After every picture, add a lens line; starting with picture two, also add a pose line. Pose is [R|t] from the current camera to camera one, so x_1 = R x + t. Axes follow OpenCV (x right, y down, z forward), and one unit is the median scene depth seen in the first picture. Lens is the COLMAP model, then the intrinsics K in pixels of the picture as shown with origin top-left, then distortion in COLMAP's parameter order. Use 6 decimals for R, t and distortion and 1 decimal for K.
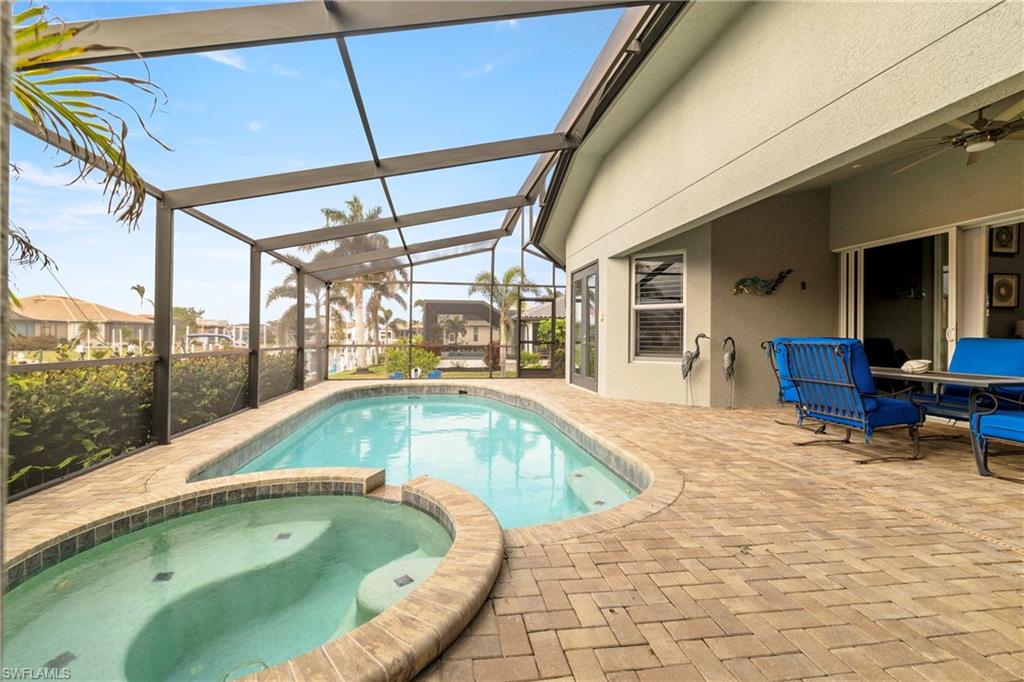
lens RADIAL K [[467.7, 0, 512.0], [0, 467.7, 341.0], [0, 0, 1]] dist [-0.000711, 0.000017]
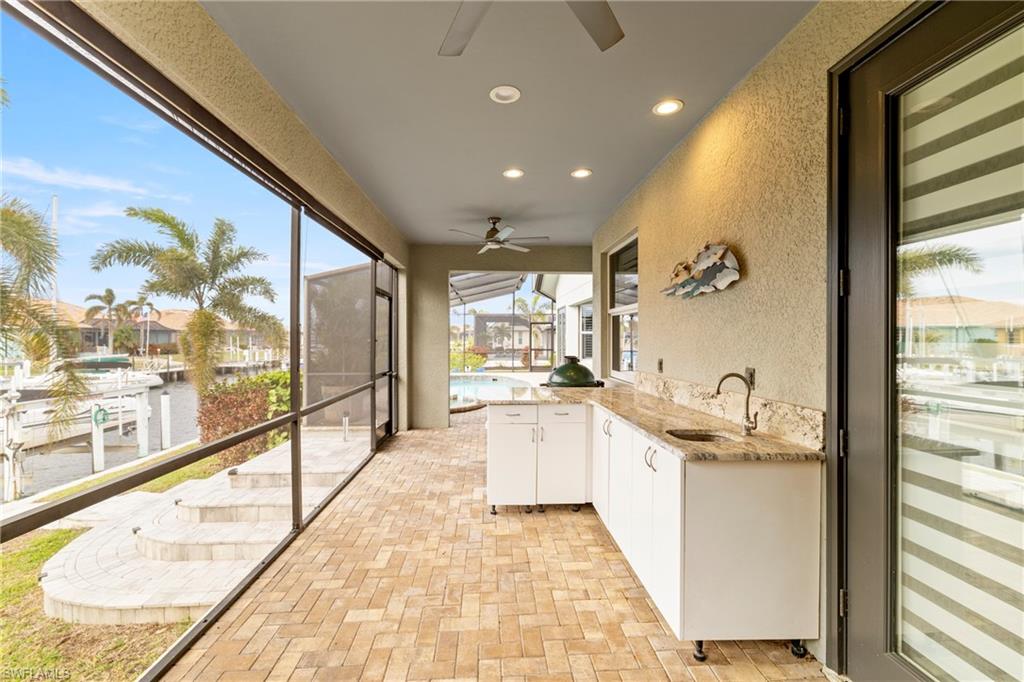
lens RADIAL K [[467.7, 0, 512.0], [0, 467.7, 341.0], [0, 0, 1]] dist [-0.000711, 0.000017]
pose [[0.993832, -0.006089, -0.110729, 0.037245], [0.005905, 0.999981, -0.001995, -0.007038], [0.110739, 0.001329, 0.993849, -0.174718]]
